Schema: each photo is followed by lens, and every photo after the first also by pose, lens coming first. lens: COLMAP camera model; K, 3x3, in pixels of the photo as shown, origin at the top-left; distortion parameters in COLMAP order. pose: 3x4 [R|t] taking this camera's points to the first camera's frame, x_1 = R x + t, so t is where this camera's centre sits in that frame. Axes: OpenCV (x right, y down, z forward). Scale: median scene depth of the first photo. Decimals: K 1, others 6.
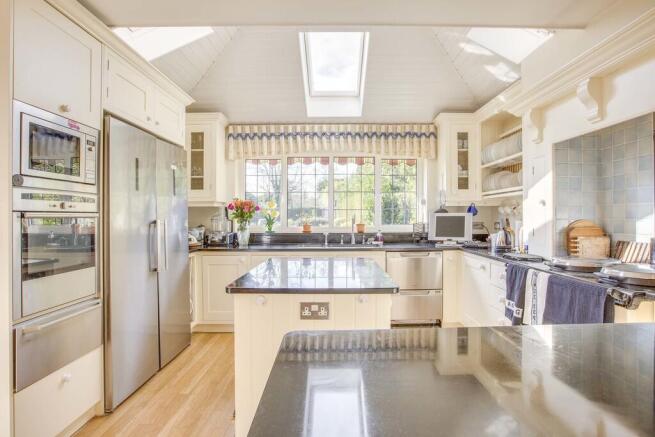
lens RADIAL K [[347.1, 0, 328.7], [0, 347.1, 220.5], [0, 0, 1]] dist [-0.033962, 0.004785]
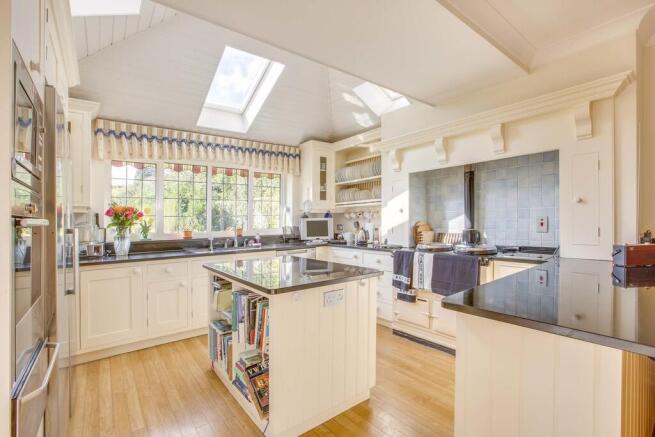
lens RADIAL K [[304.3, 0, 326.8], [0, 304.3, 220.3], [0, 0, 1]] dist [0.021320, 0.000940]
pose [[0.816067, -0.011786, 0.577837, -0.277460], [0.022369, 0.999687, -0.011201, 0.000410], [-0.577524, 0.022066, 0.816076, 0.041513]]
